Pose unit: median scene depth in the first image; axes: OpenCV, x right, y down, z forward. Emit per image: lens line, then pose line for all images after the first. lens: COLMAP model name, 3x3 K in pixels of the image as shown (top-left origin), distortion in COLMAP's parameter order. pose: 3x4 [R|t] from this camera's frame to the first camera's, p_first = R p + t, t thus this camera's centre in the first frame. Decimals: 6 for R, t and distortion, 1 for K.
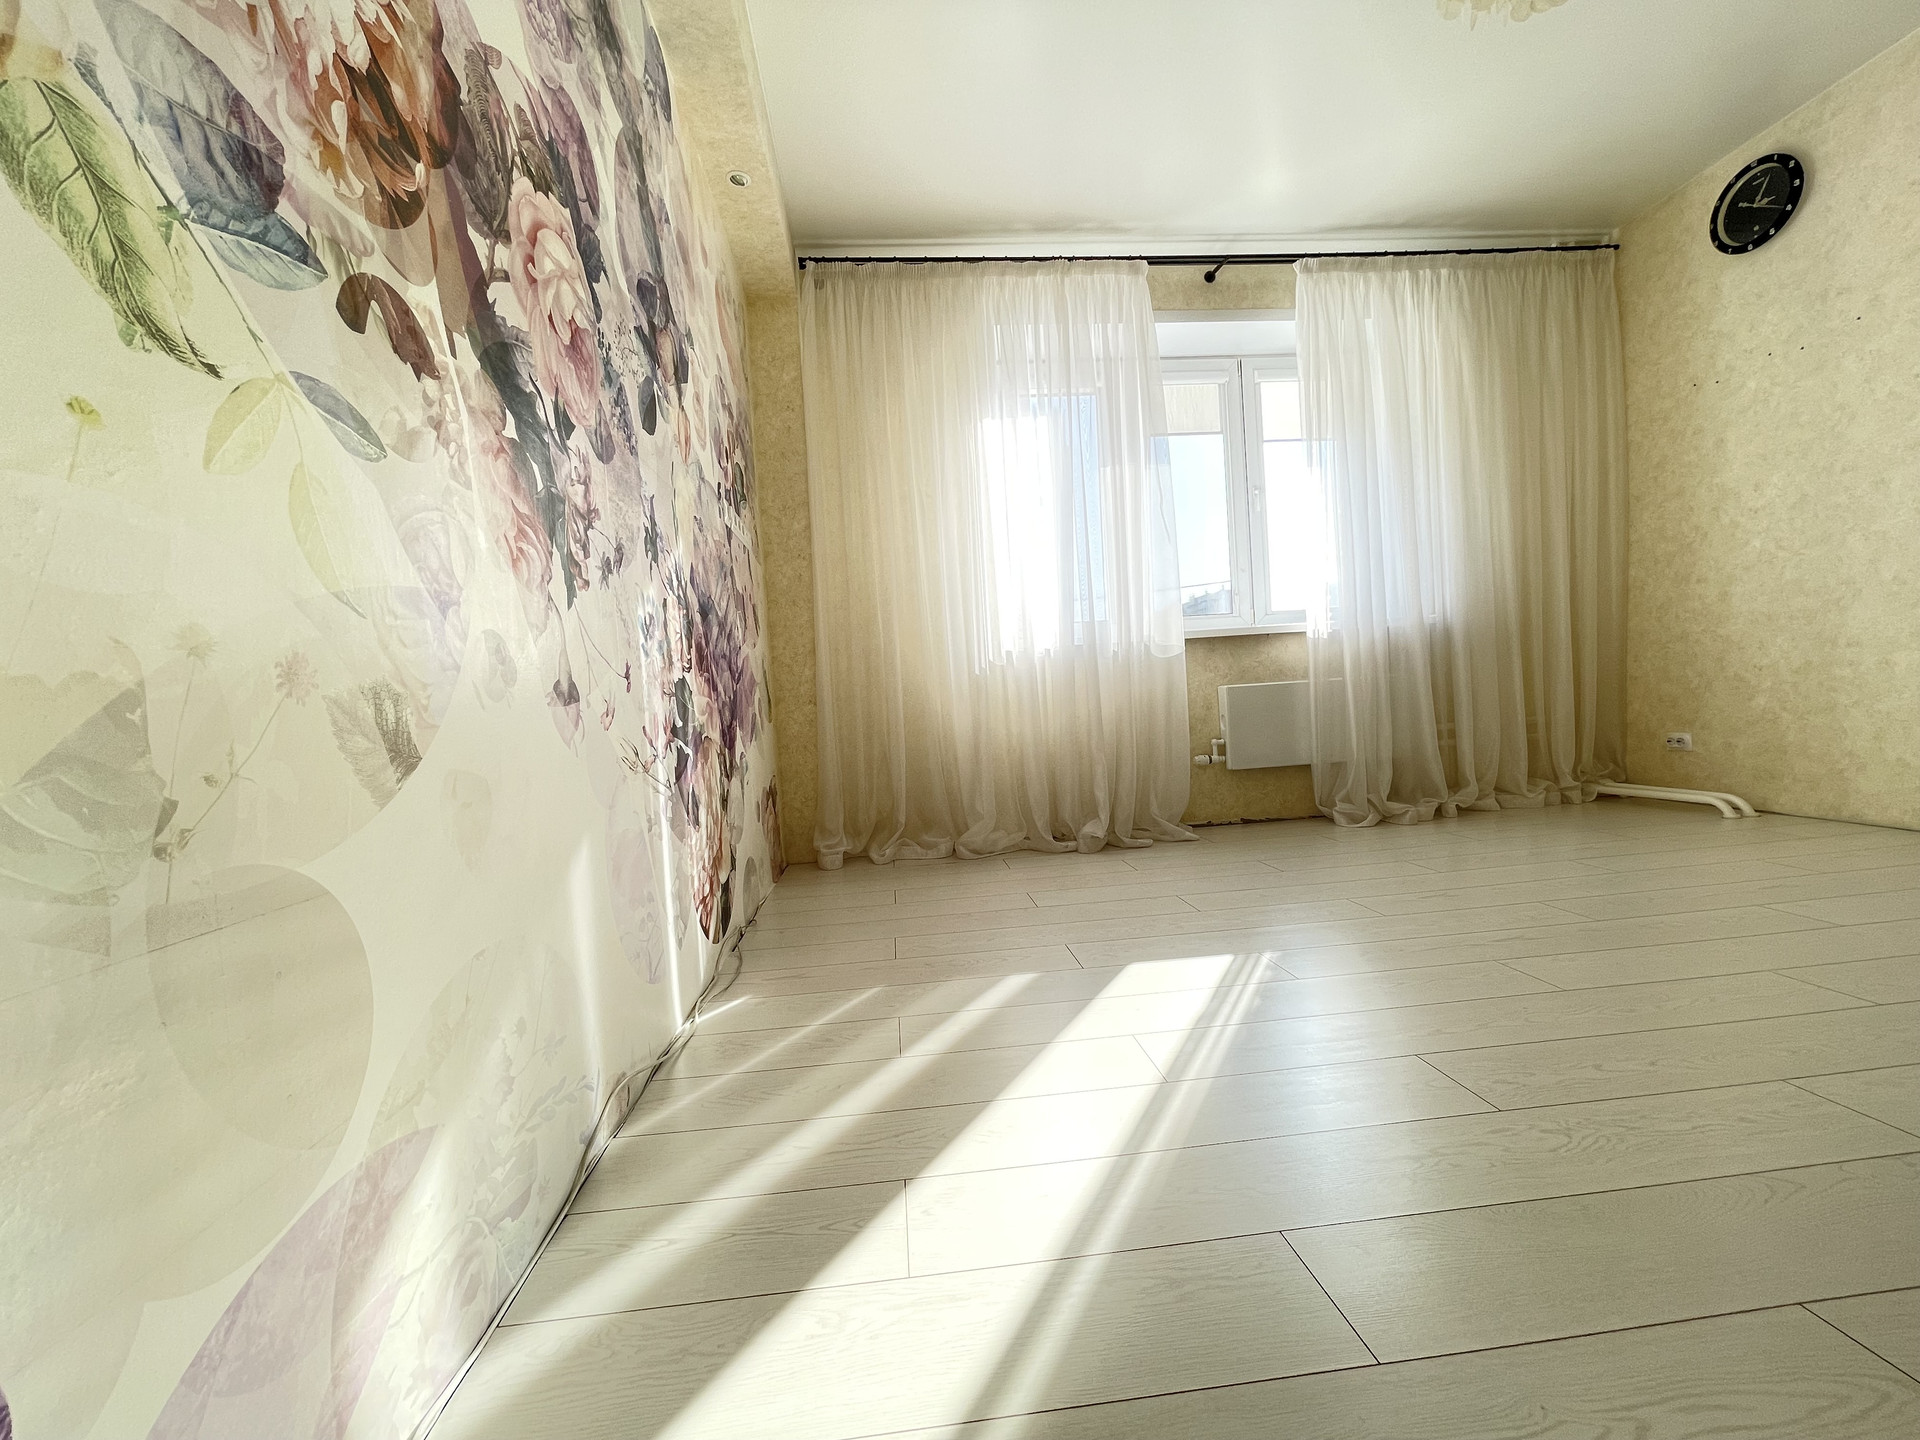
lens RADIAL K [[757.5, 0, 957.8], [0, 757.5, 722.0], [0, 0, 1]] dist [-0.007217, -0.001828]
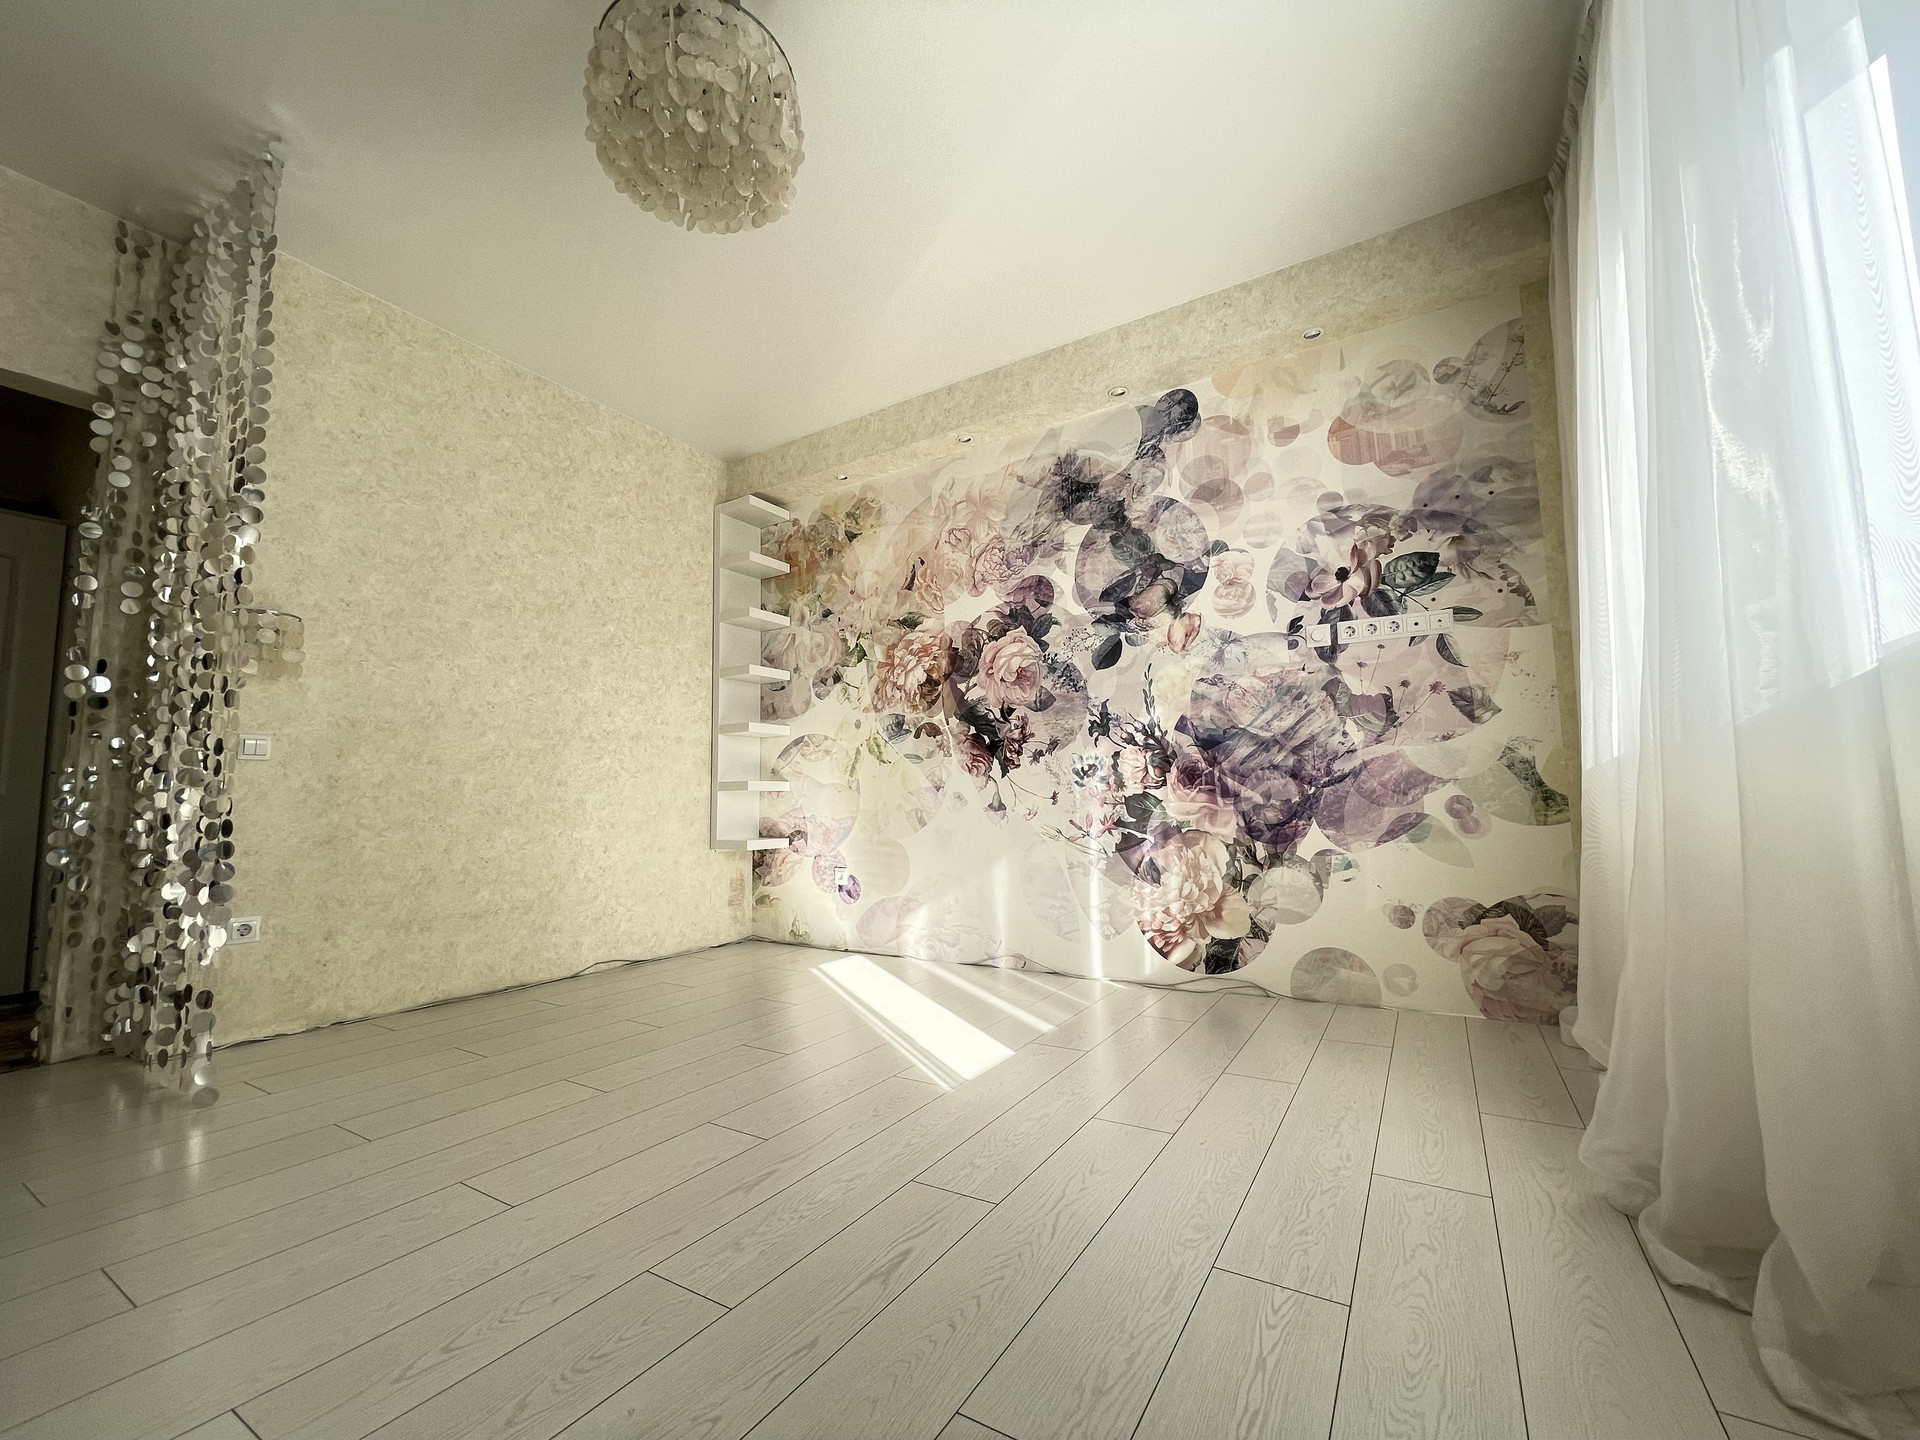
lens RADIAL K [[757.5, 0, 958.7], [0, 757.5, 716.8], [0, 0, 1]] dist [-0.007217, -0.001828]
pose [[-0.580737, -0.036691, -0.813264, 1.527948], [0.023644, 0.997802, -0.061900, -0.161487], [0.813748, -0.055176, -0.578593, 1.989960]]
